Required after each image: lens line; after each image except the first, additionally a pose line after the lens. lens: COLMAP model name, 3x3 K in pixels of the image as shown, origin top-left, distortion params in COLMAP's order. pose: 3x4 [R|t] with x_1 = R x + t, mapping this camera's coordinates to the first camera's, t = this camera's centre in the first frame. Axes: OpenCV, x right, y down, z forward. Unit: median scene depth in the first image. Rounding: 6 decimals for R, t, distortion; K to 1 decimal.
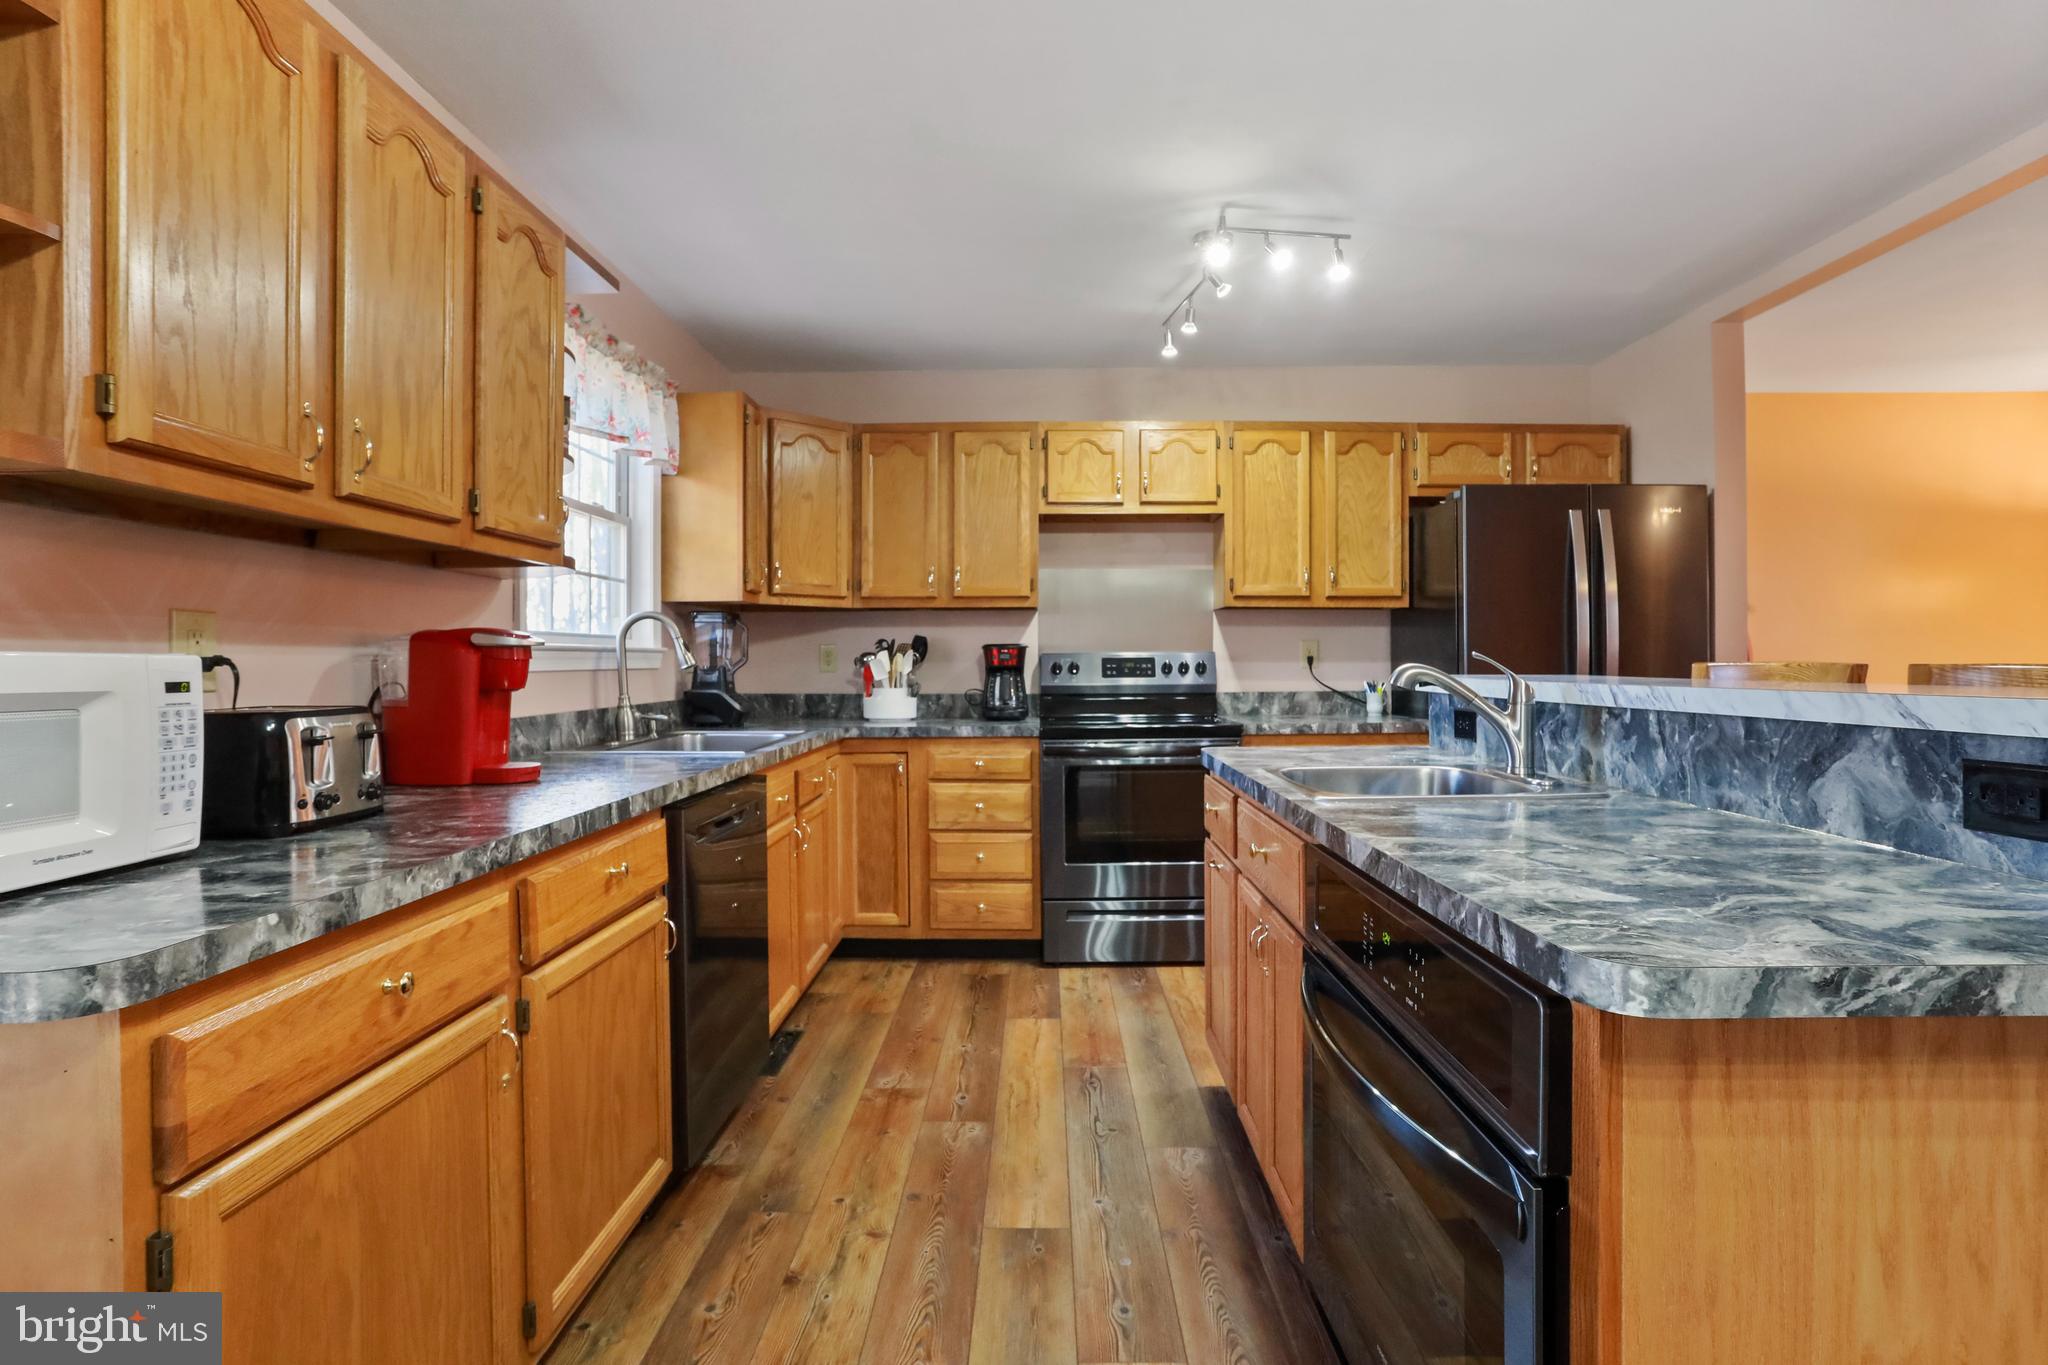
lens RADIAL K [[1018.0, 0, 1023.6], [0, 1018.0, 660.9], [0, 0, 1]] dist [-0.060954, 0.034712]
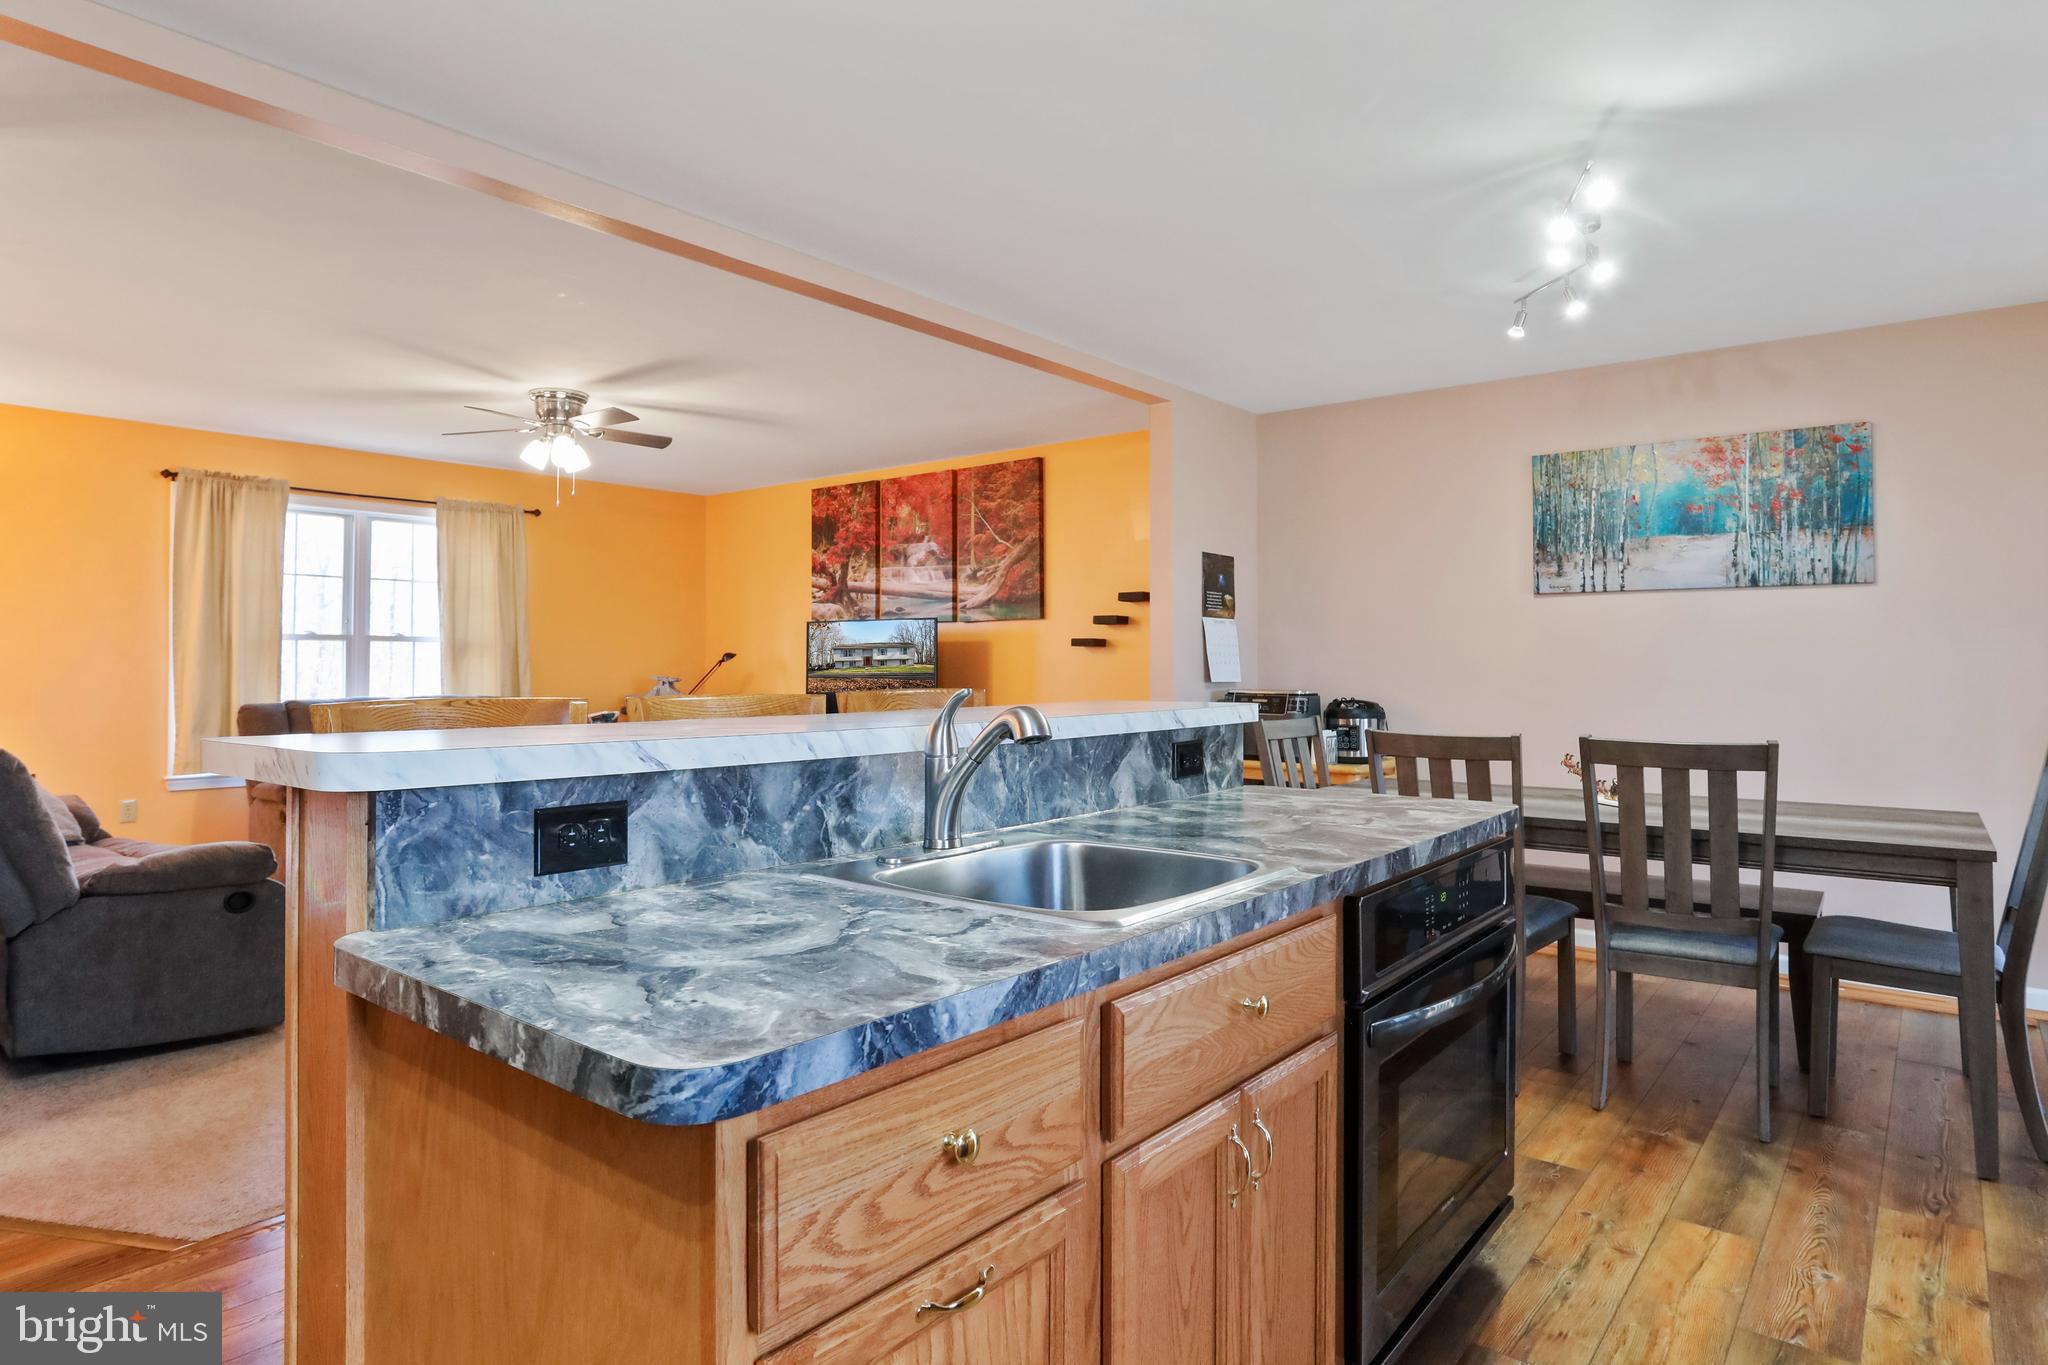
lens RADIAL K [[1177.9, 0, 1013.5], [0, 1177.9, 648.6], [0, 0, 1]] dist [-0.028012, 0.003145]
pose [[-0.778279, 0.014992, 0.627739, -0.060423], [0.005826, 0.999844, -0.016657, -0.012679], [-0.627891, -0.009307, -0.778246, 0.862736]]
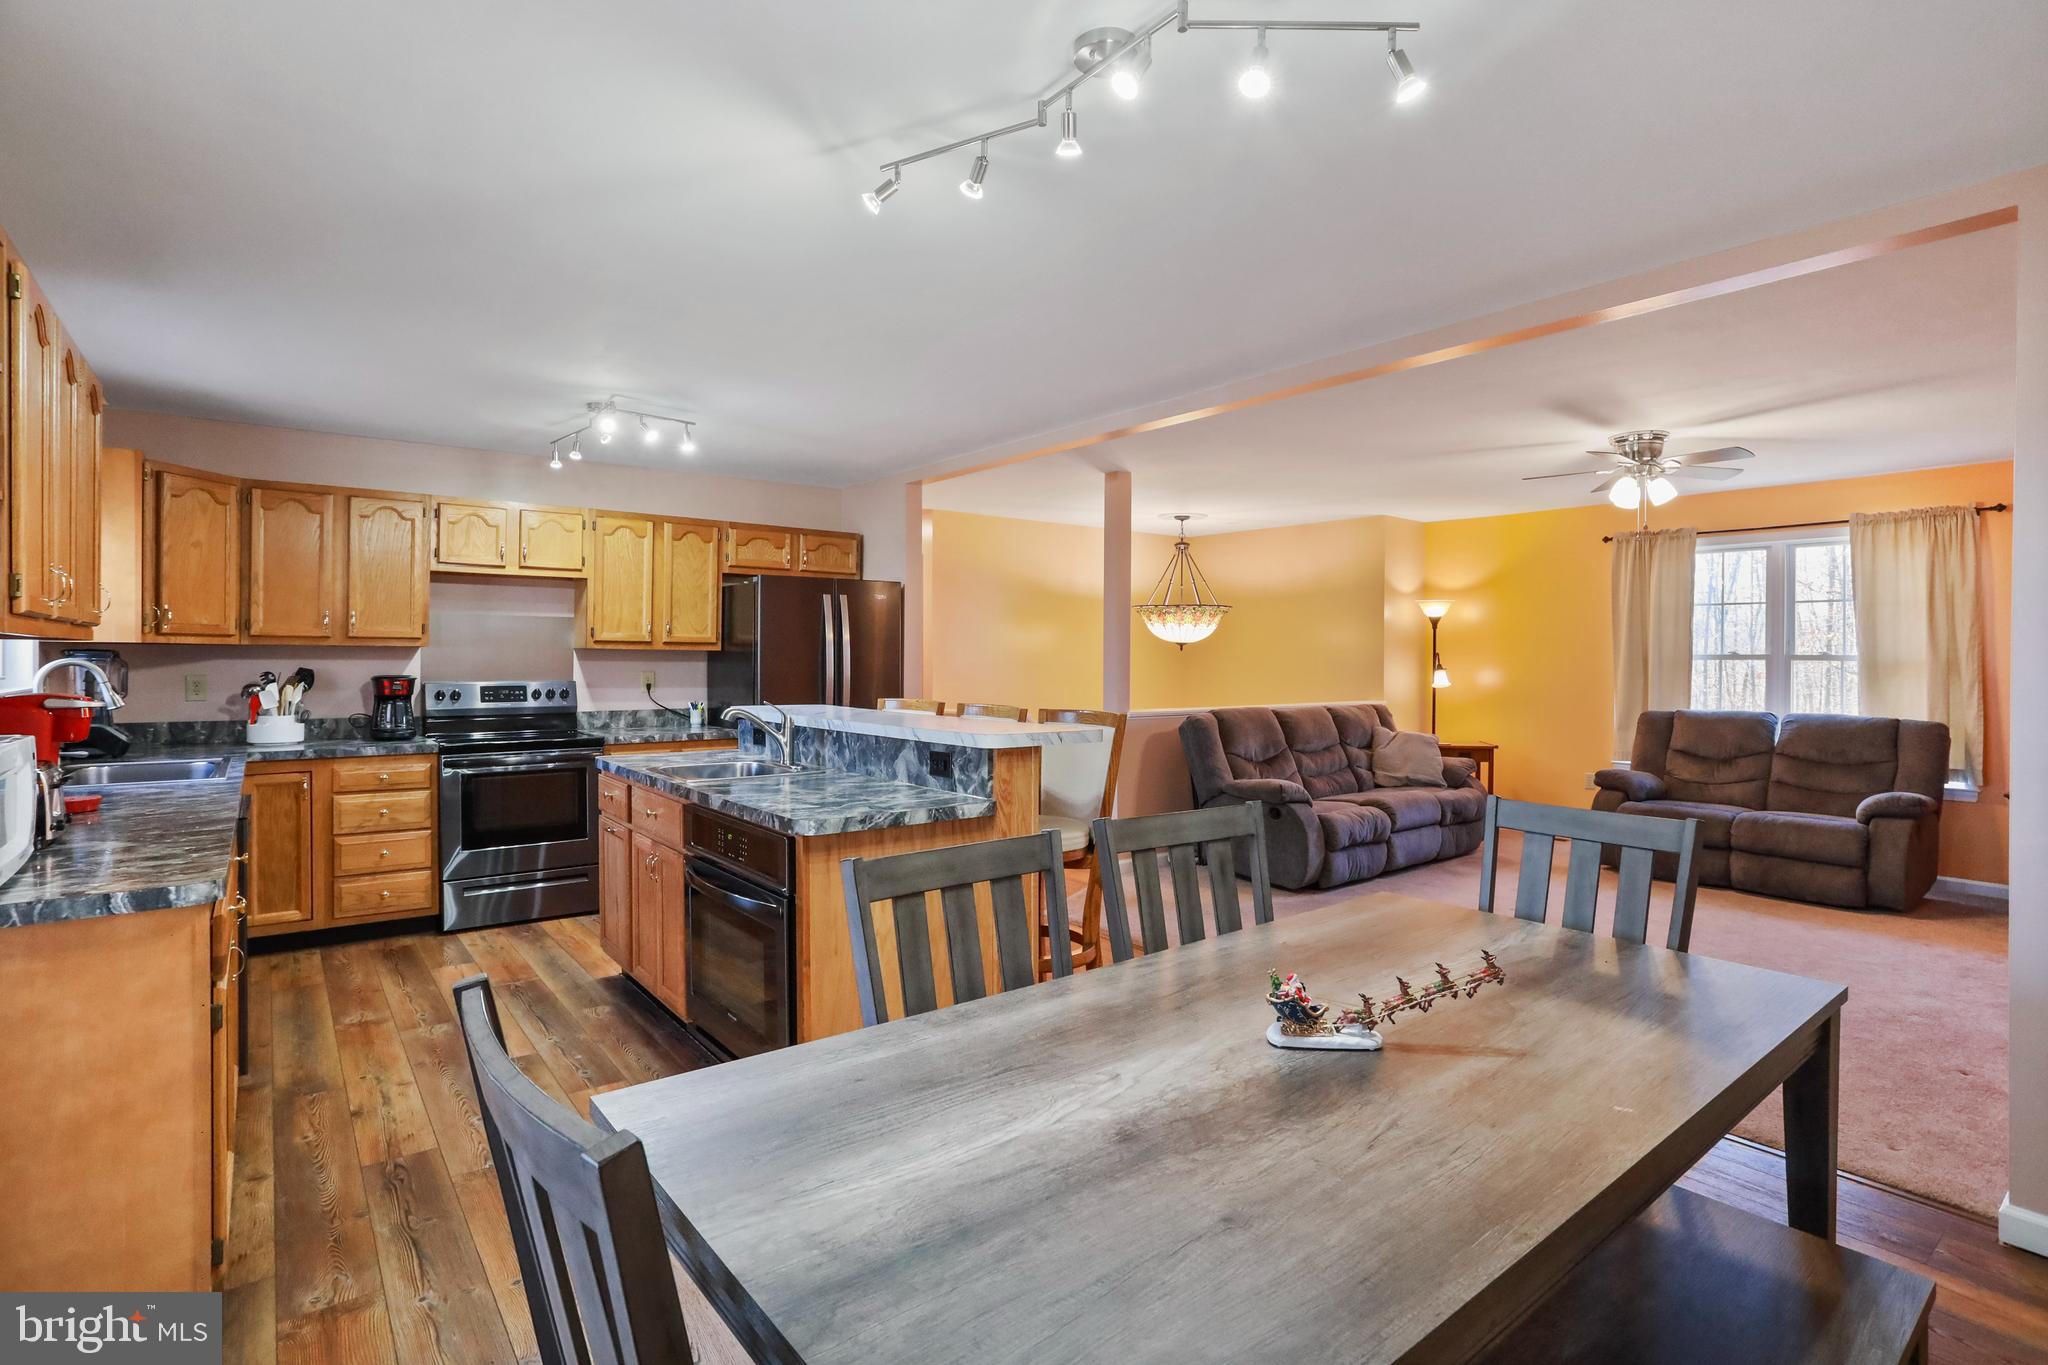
lens RADIAL K [[1018.0, 0, 1023.6], [0, 1018.0, 660.9], [0, 0, 1]] dist [-0.060954, 0.034712]
pose [[0.782827, 0.006904, 0.622201, -0.191761], [-0.009609, 0.999953, 0.000993, -0.048322], [-0.622165, -0.006756, 0.782857, -0.425125]]
